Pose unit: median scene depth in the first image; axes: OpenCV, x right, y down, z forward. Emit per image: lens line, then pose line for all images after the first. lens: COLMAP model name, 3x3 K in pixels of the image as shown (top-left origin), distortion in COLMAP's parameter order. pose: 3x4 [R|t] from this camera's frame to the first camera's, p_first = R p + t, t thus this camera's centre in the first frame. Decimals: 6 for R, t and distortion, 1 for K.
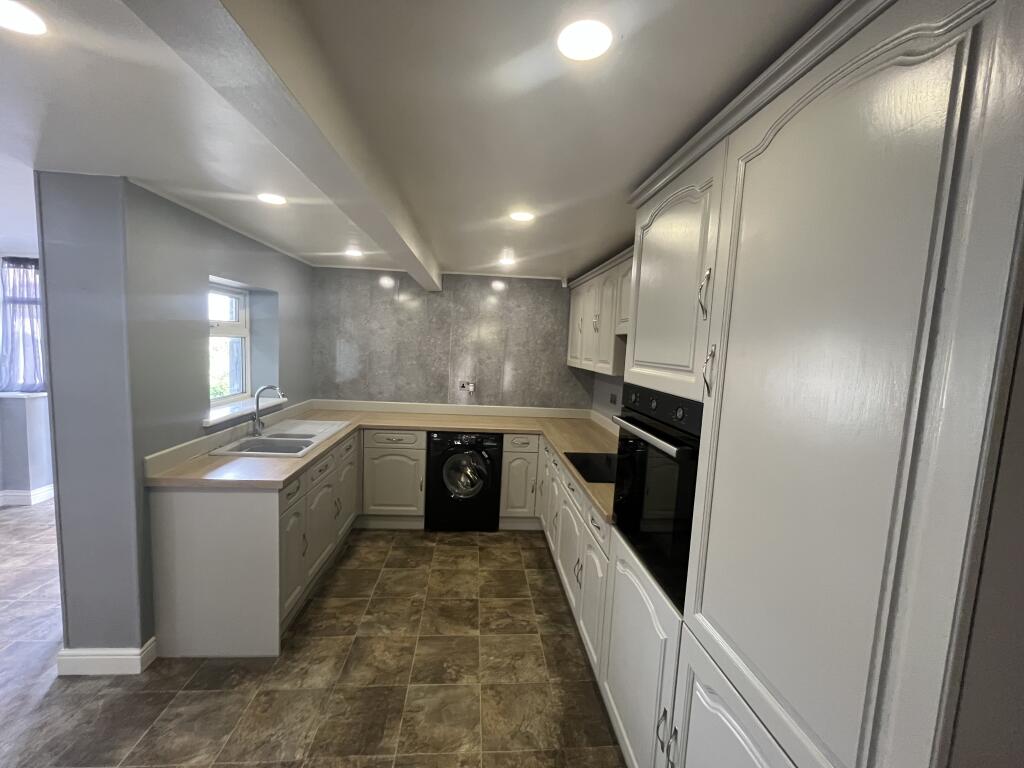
lens RADIAL K [[415.3, 0, 513.2], [0, 415.3, 383.3], [0, 0, 1]] dist [-0.001838, 0.000524]
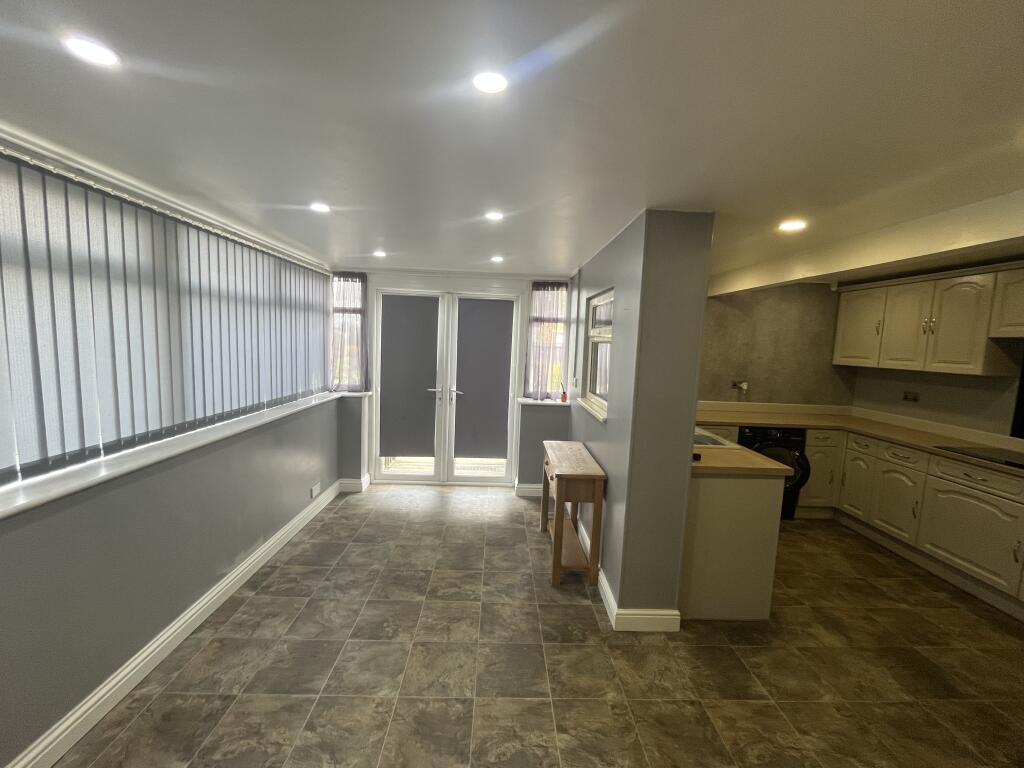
lens RADIAL K [[415.3, 0, 513.2], [0, 415.3, 383.3], [0, 0, 1]] dist [-0.001838, 0.000524]
pose [[0.998719, -0.004437, -0.050400, -0.853522], [0.004893, 0.999948, 0.008925, -0.012073], [0.050358, -0.009161, 0.998689, -0.129597]]
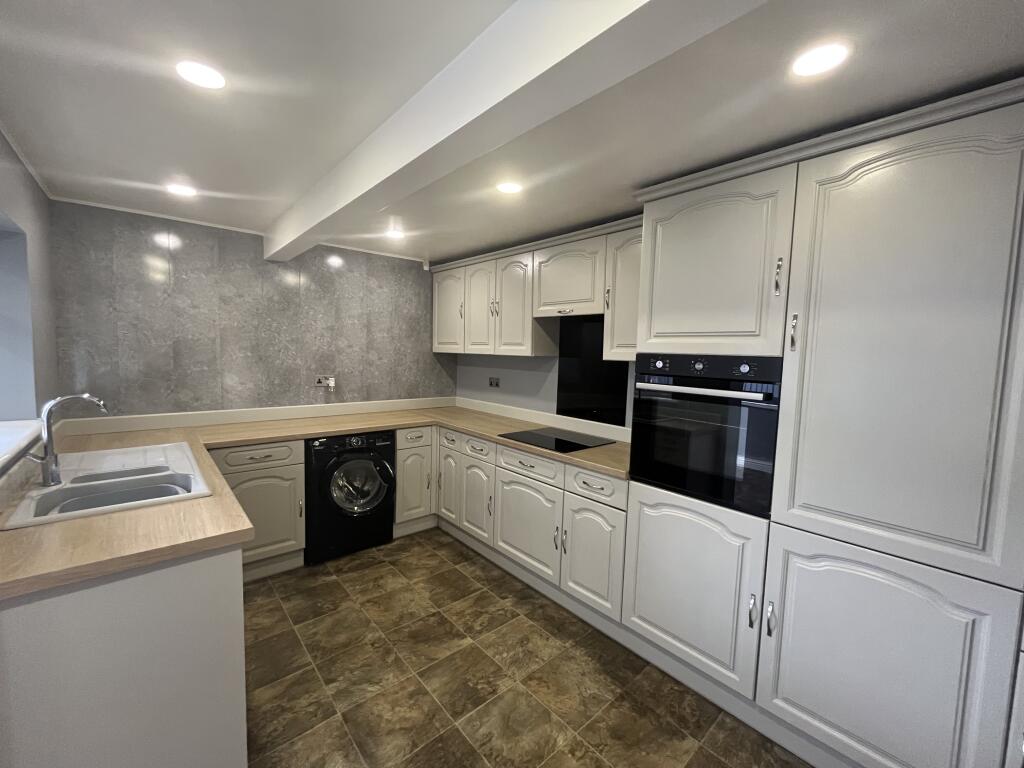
lens RADIAL K [[415.3, 0, 513.2], [0, 415.3, 383.3], [0, 0, 1]] dist [-0.001838, 0.000524]
pose [[0.803583, -0.072924, 0.590708, -0.397512], [0.066205, 0.997259, 0.033051, 0.011557], [-0.591499, 0.012549, 0.806208, 0.158677]]
